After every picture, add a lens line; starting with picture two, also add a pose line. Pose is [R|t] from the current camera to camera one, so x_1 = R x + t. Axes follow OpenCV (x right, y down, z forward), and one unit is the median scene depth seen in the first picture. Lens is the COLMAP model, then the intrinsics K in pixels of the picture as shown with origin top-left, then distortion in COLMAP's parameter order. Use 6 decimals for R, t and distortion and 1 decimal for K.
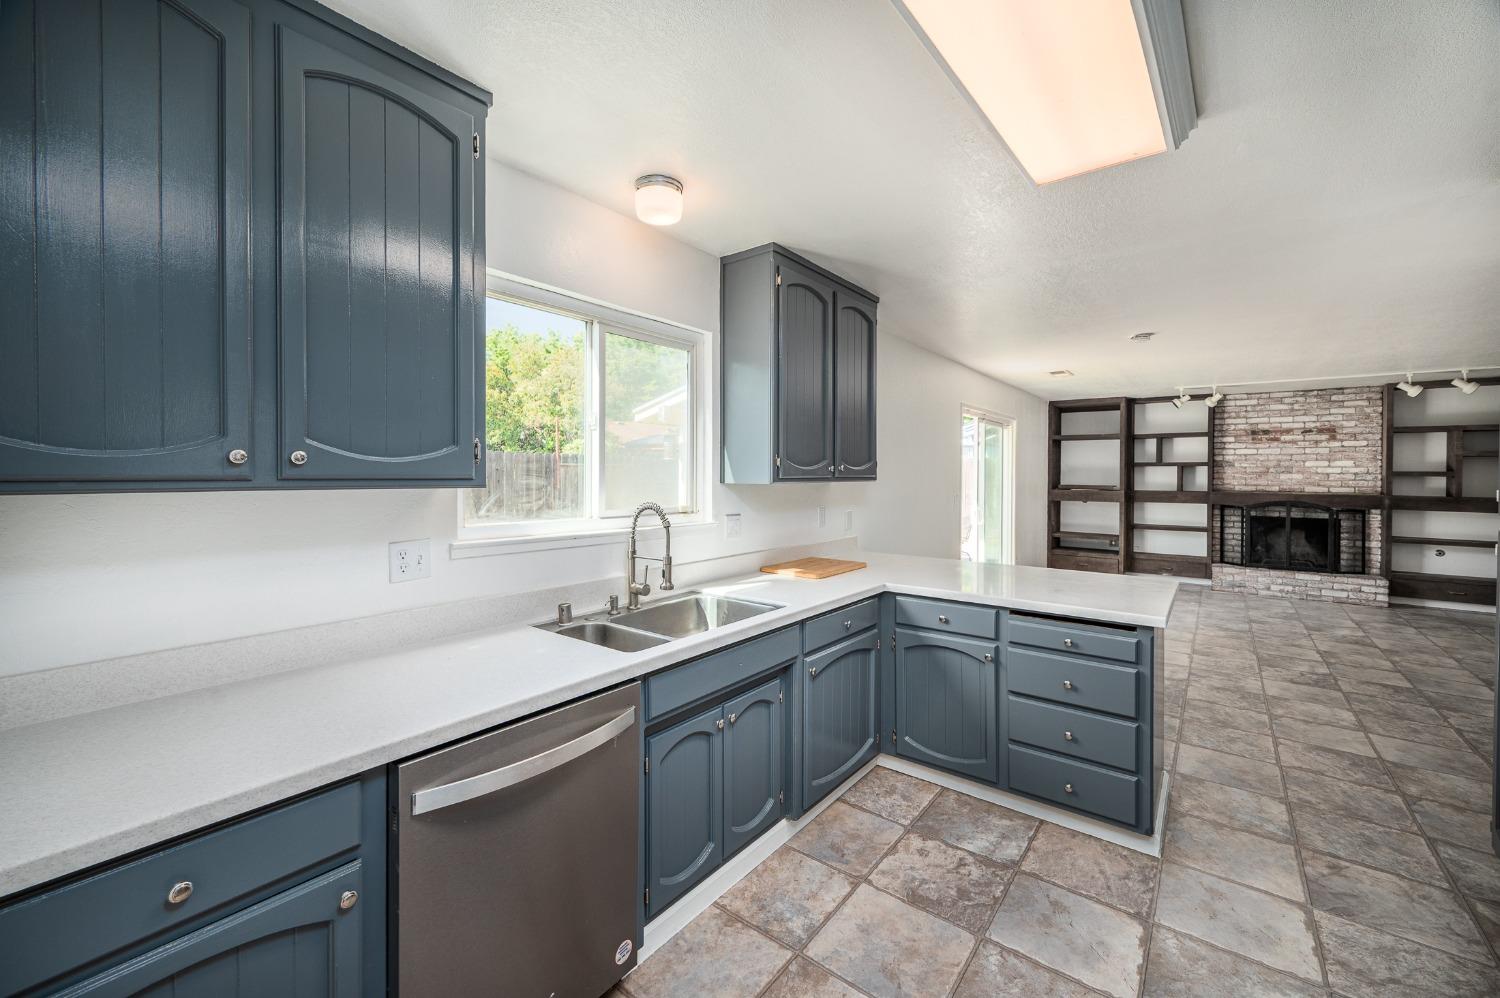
lens RADIAL K [[597.2, 0, 750.2], [0, 597.2, 476.3], [0, 0, 1]] dist [0.000233, 0.000081]
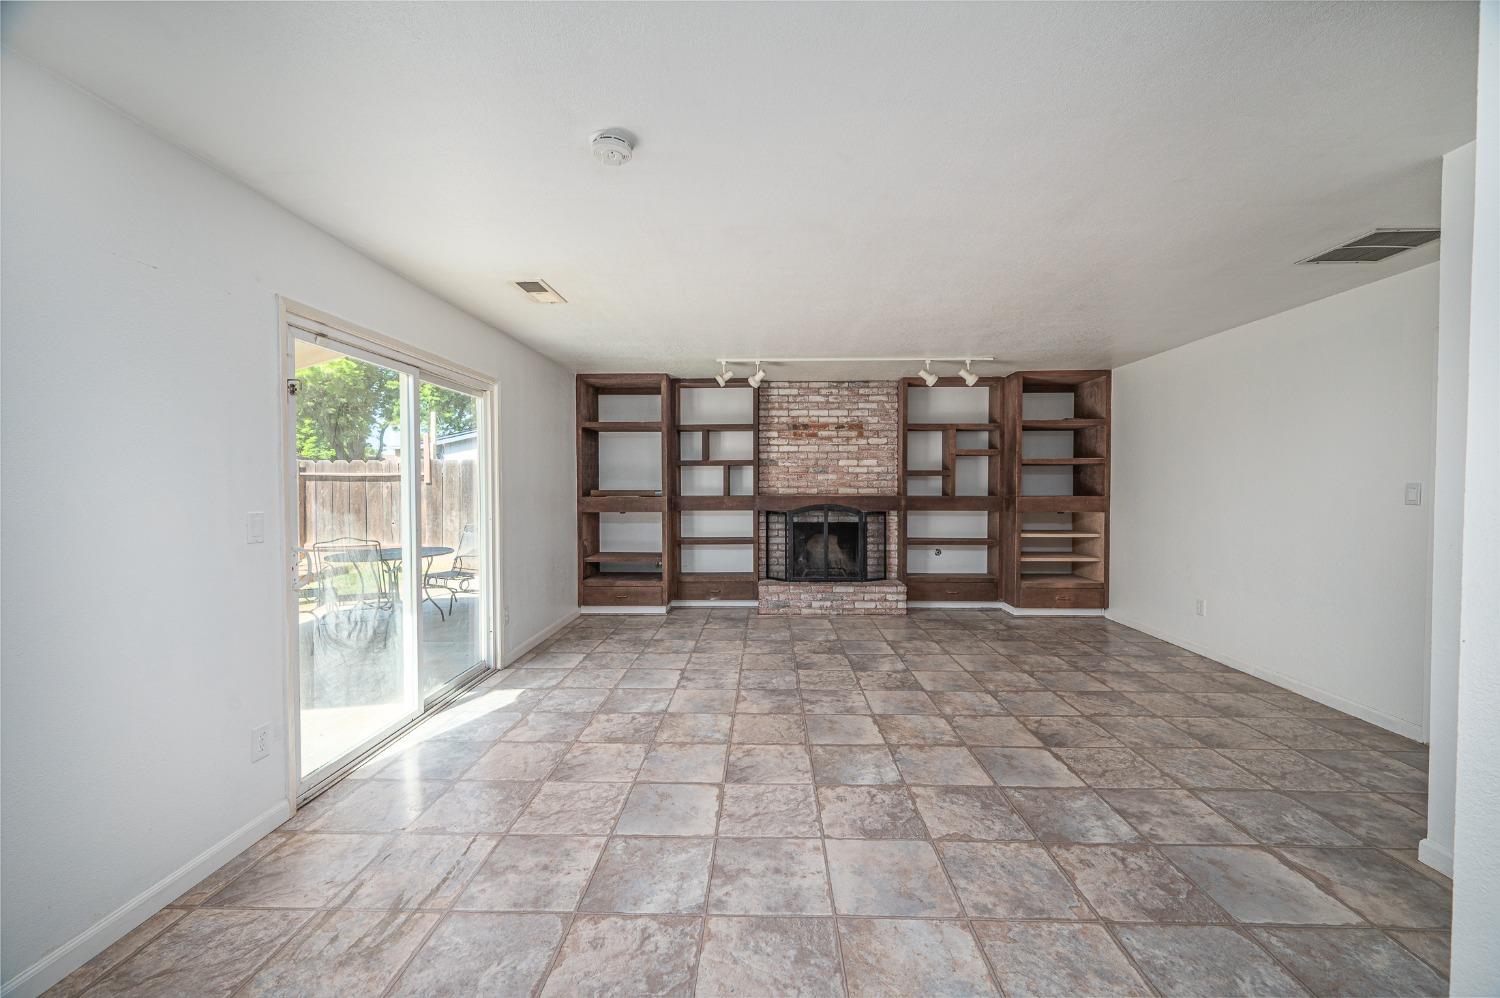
lens RADIAL K [[603.1, 0, 750.0], [0, 603.1, 499.0], [0, 0, 1]] dist [0.000484, 0.000015]
pose [[0.804365, -0.023016, 0.593690, 0.280844], [0.010594, 0.999646, 0.024400, 0.010450], [-0.594041, -0.013337, 0.804324, 0.349109]]
